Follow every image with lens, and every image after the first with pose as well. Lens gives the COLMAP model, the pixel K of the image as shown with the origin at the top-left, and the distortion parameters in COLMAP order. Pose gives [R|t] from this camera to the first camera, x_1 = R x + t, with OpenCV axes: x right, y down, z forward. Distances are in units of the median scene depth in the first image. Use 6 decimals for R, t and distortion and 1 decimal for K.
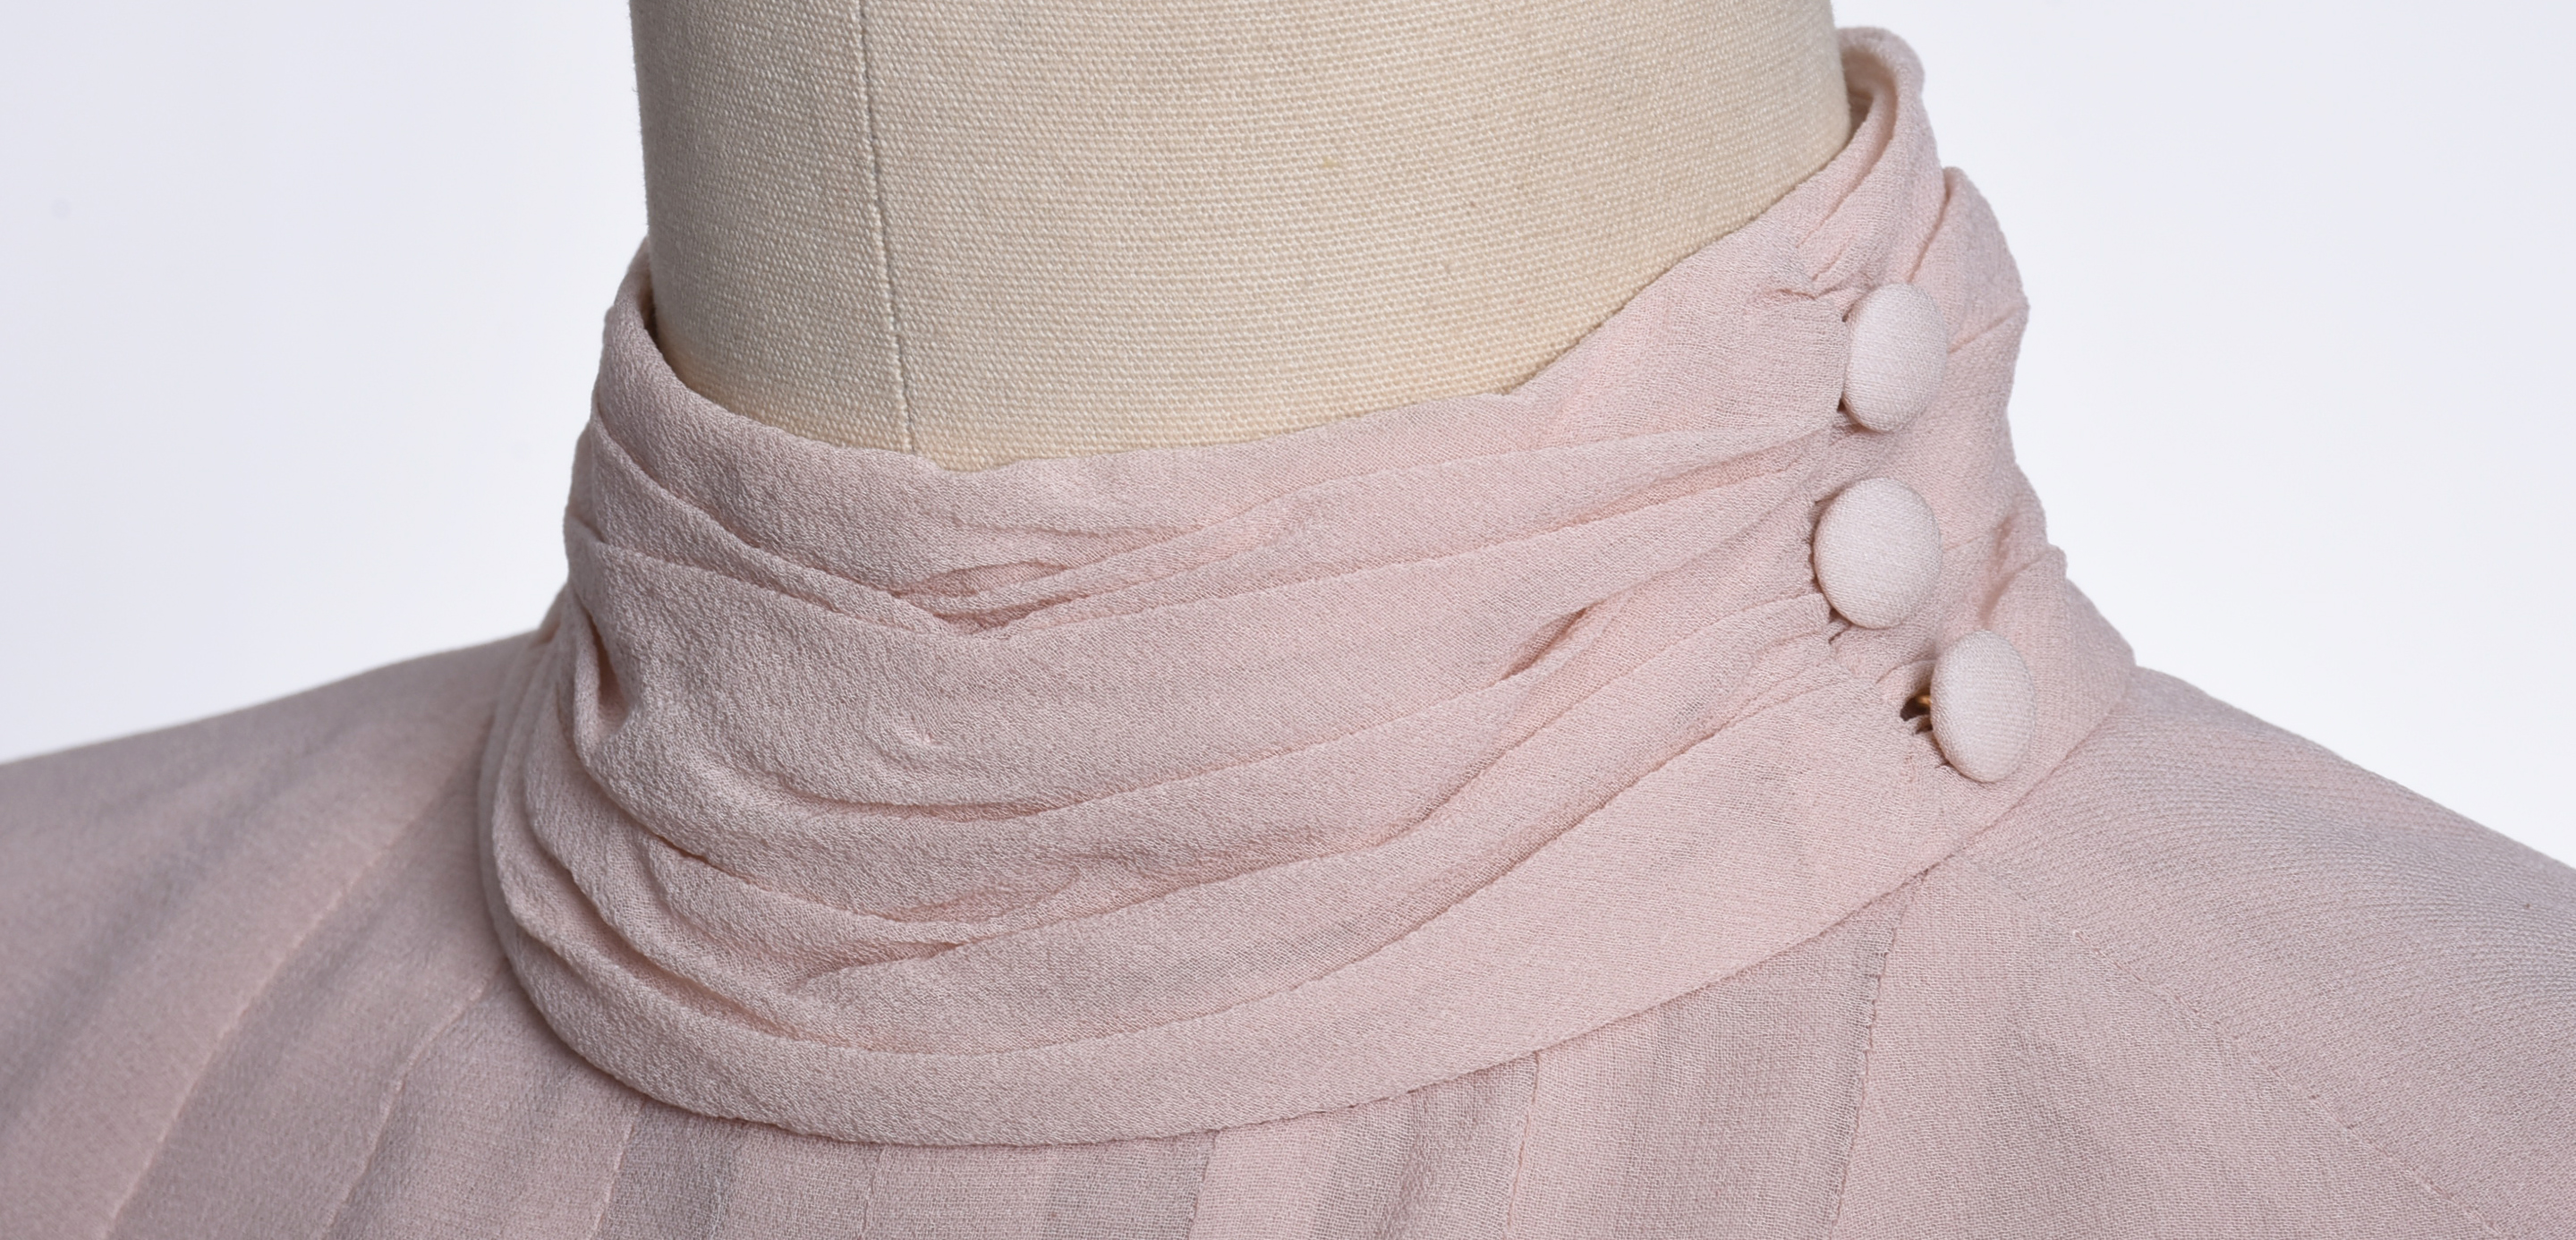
lens RADIAL K [[8779.3, 0, 1287.1], [0, 8779.3, 620.2], [0, 0, 1]] dist [-0.141988, 0.000000]
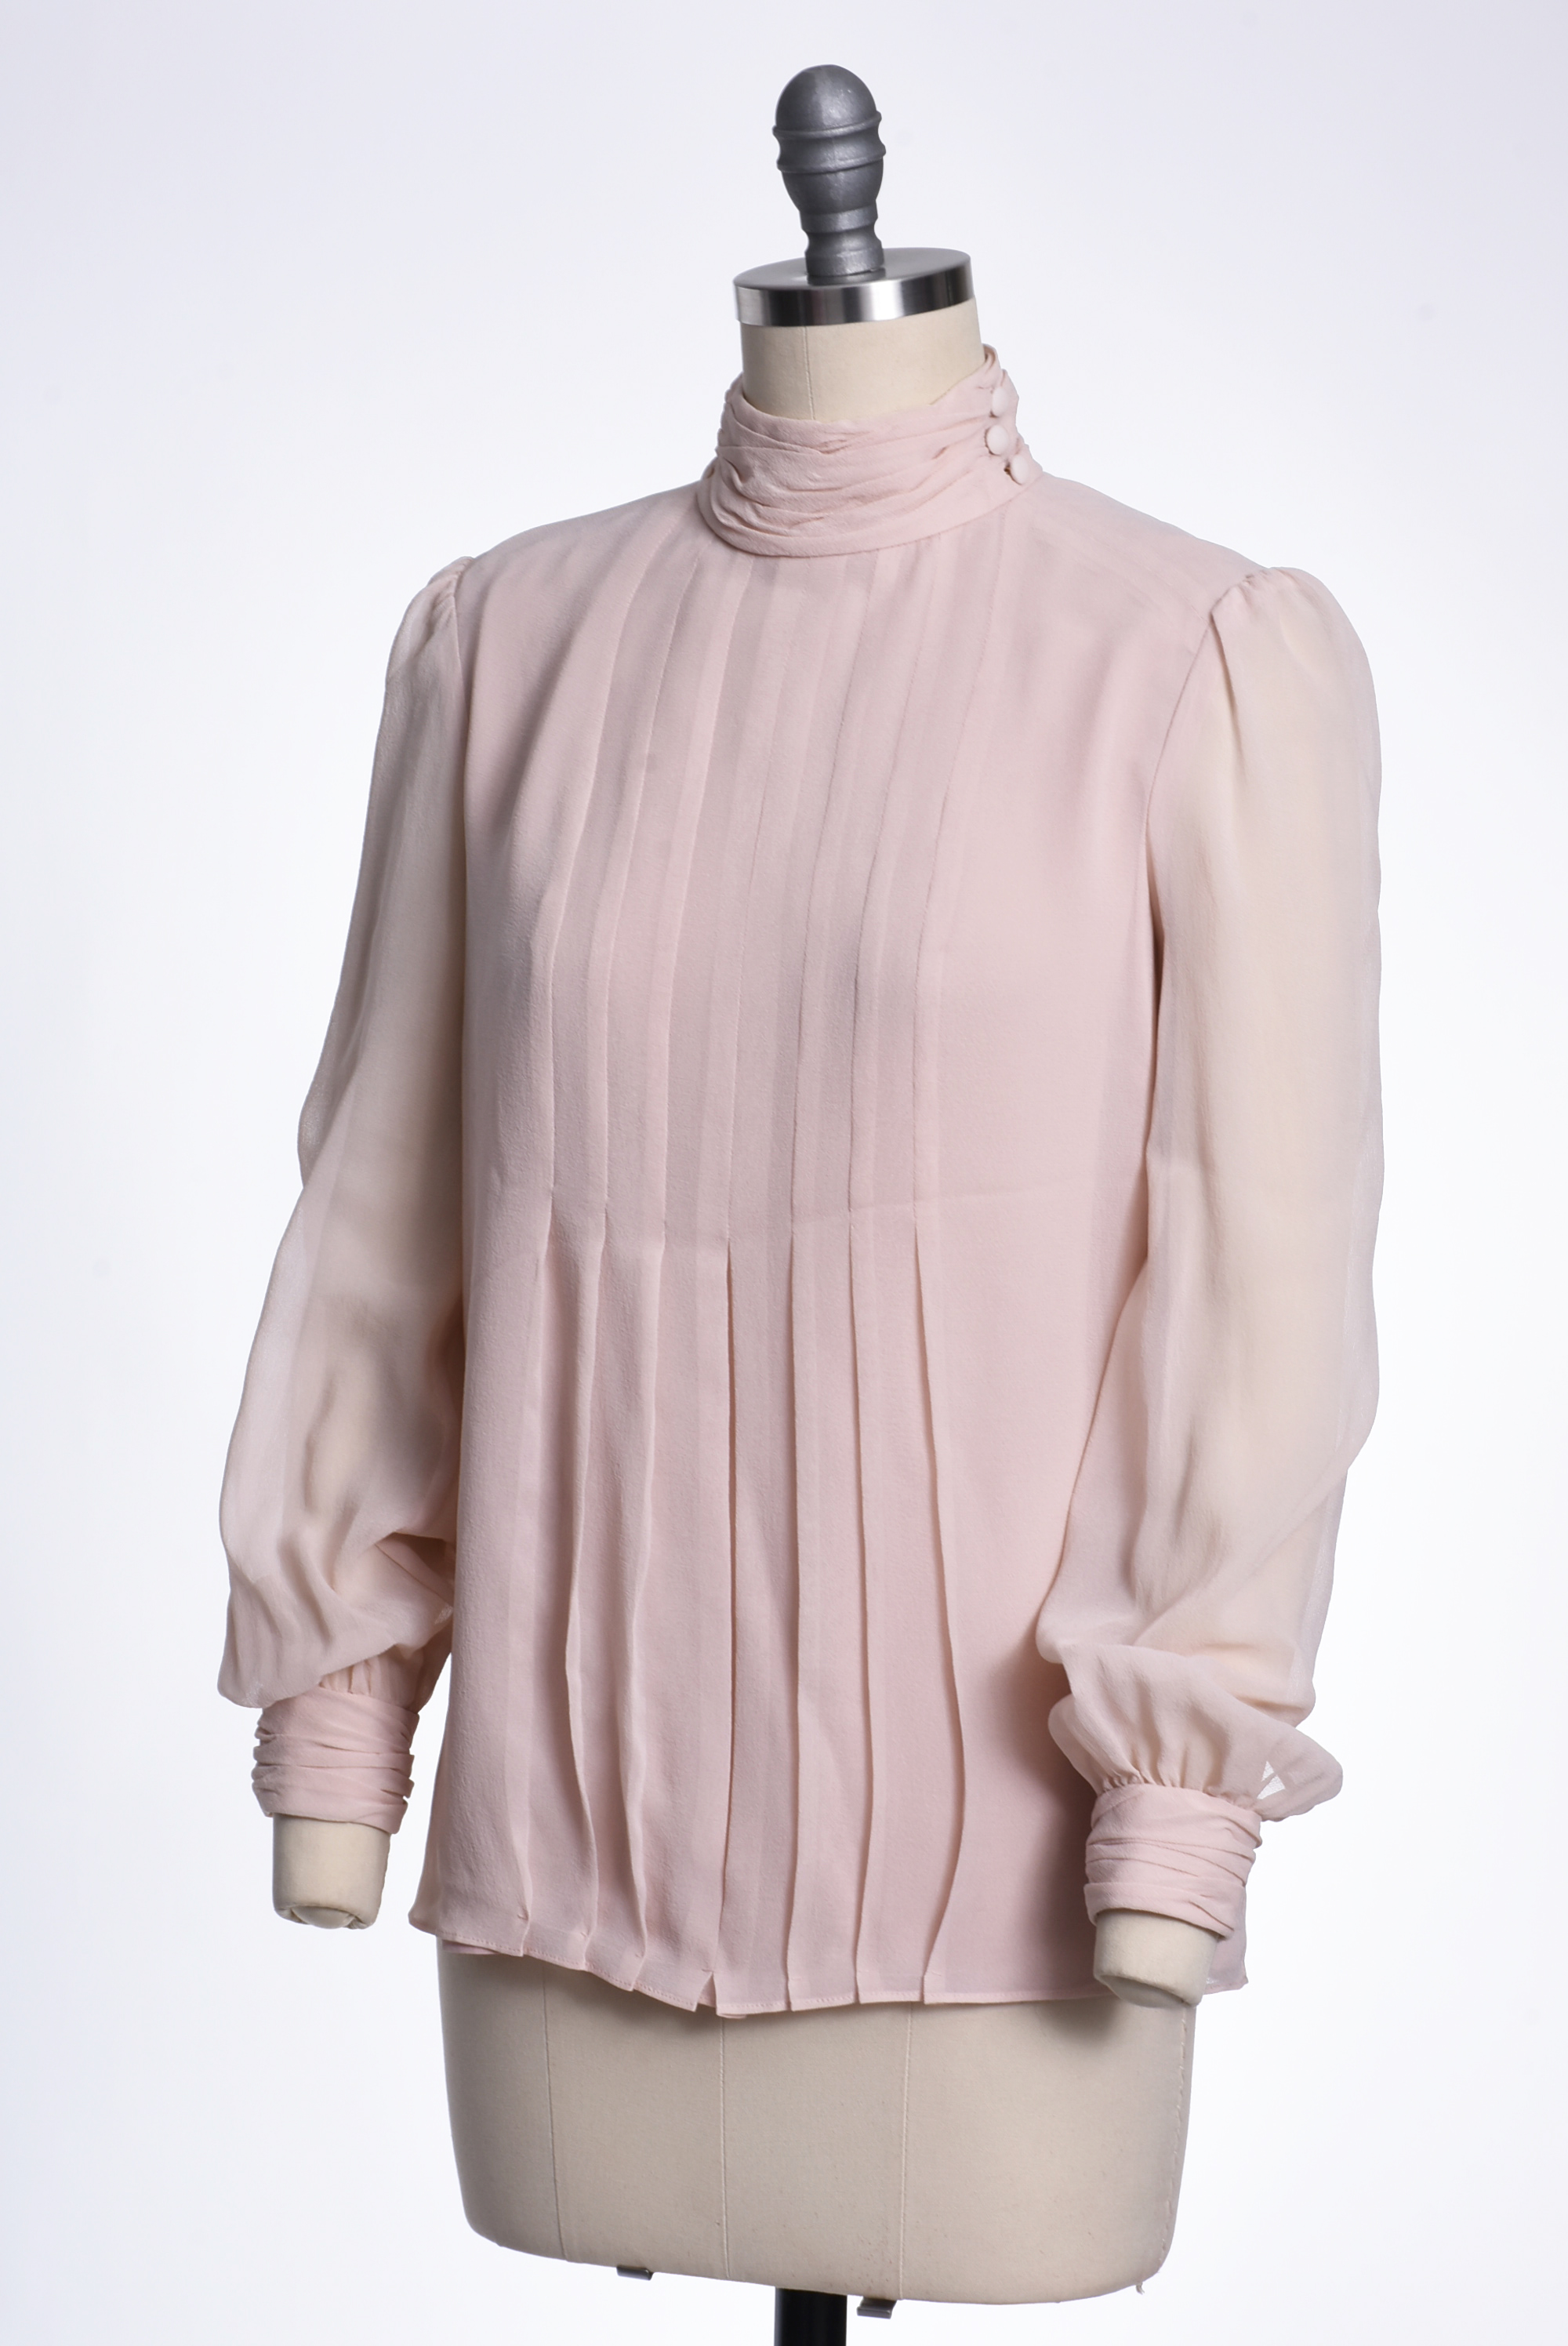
lens RADIAL K [[7481.5, 0, 783.8], [0, 7481.5, 1177.8], [0, 0, 1]] dist [-0.641023, 0.000000]
pose [[0.994135, -0.035814, 0.102040, -0.512113], [0.035186, 0.999349, 0.007950, 0.382503], [-0.102258, -0.004313, 0.994749, -3.272107]]
